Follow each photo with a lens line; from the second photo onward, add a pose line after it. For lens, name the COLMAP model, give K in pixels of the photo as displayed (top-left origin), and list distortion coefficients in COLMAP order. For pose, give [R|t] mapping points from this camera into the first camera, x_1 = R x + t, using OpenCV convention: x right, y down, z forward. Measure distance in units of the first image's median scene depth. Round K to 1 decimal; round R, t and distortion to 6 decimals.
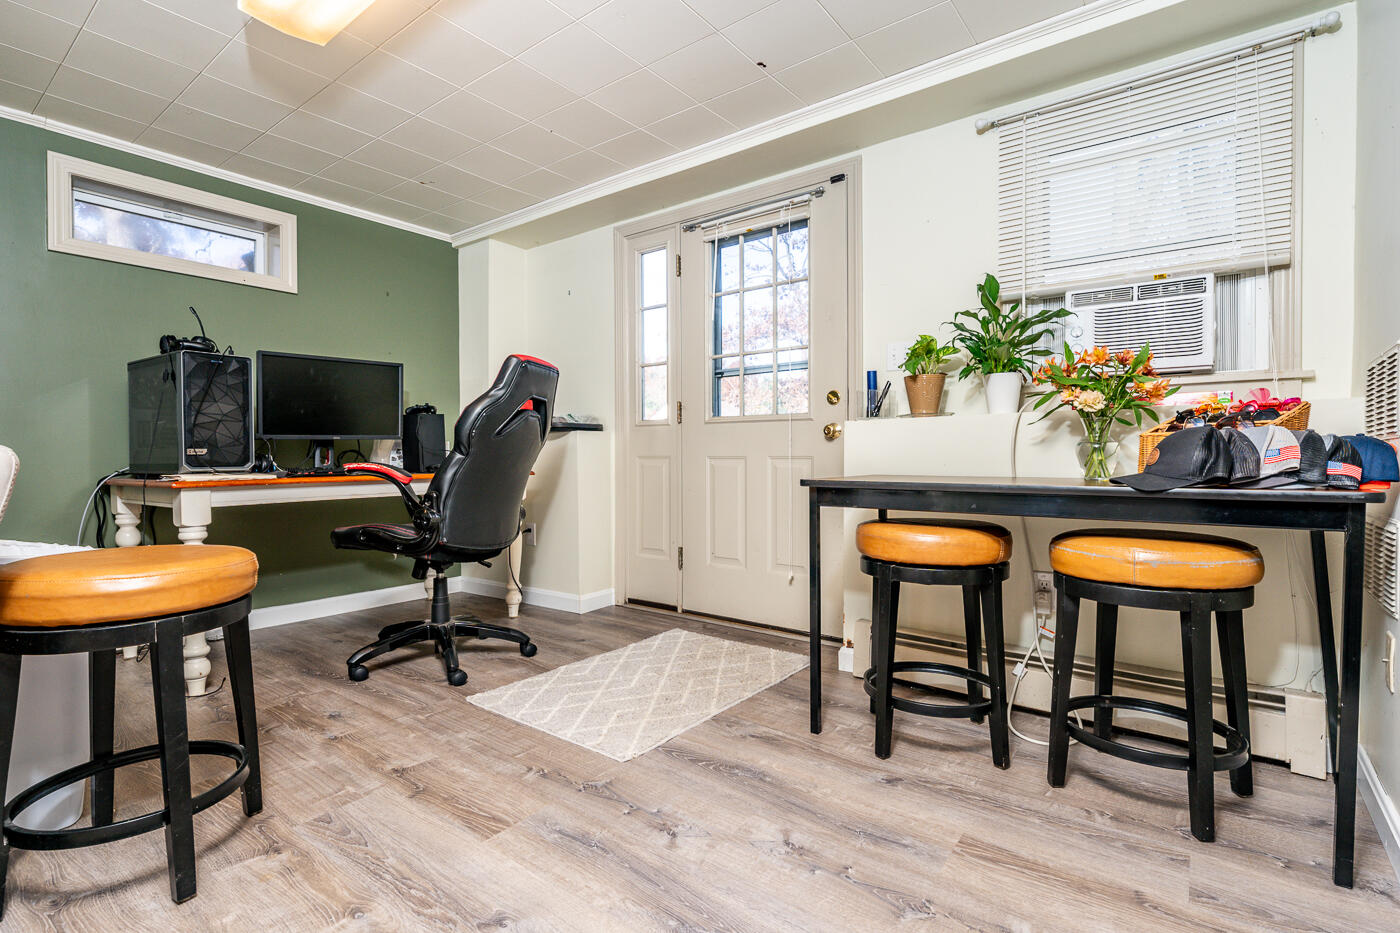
lens RADIAL K [[681.1, 0, 695.1], [0, 681.1, 466.6], [0, 0, 1]] dist [-0.003343, -0.000532]
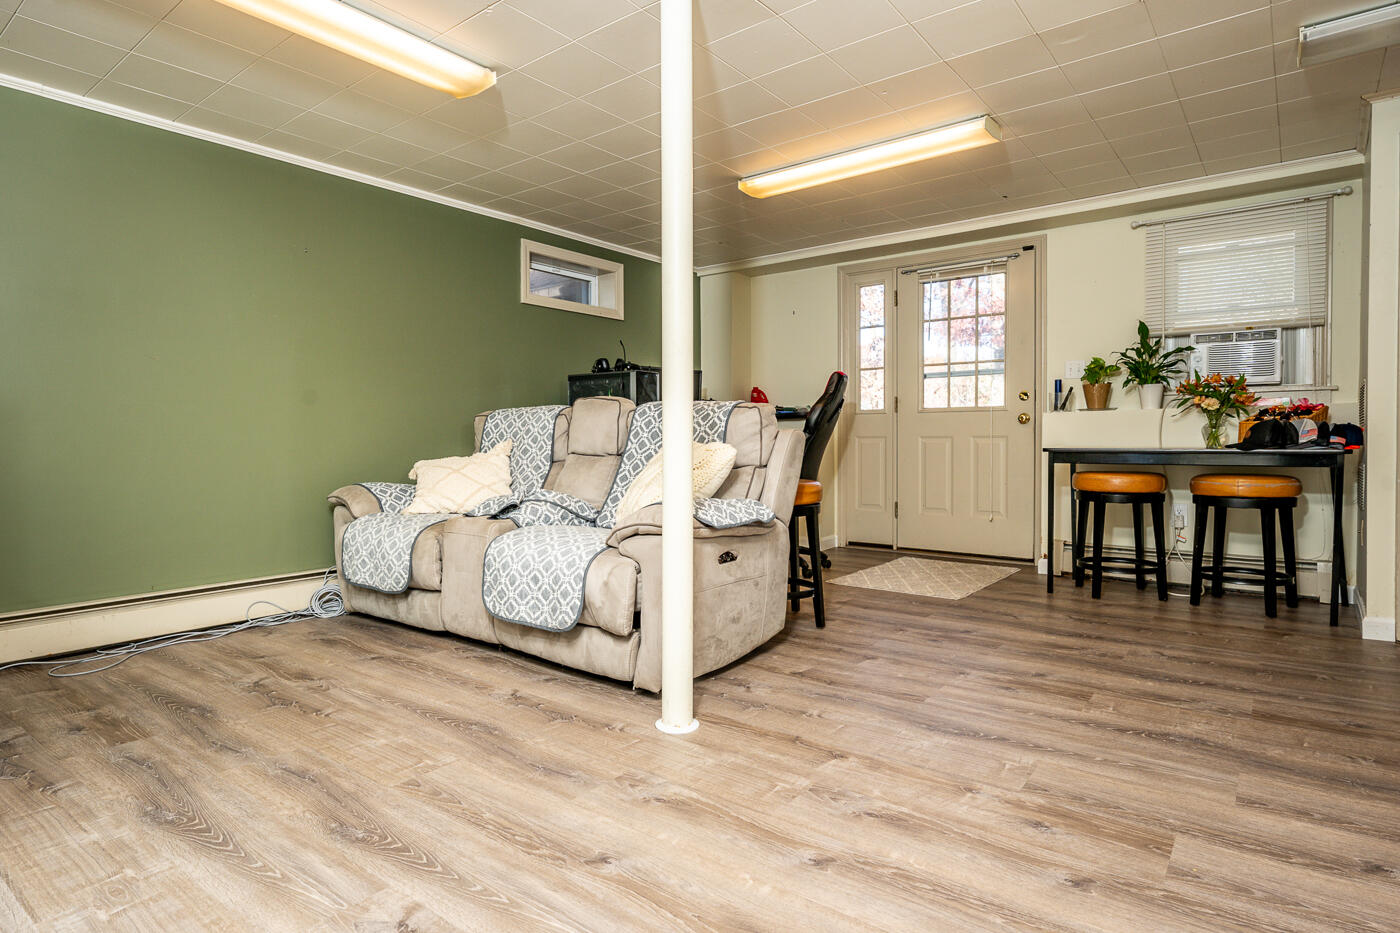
lens RADIAL K [[755.0, 0, 703.1], [0, 755.0, 460.4], [0, 0, 1]] dist [-0.011774, 0.000972]
pose [[0.999842, -0.001591, -0.017680, -0.603304], [0.001798, 0.999930, 0.011699, 0.023085], [0.017660, -0.011729, 0.999775, -0.839564]]
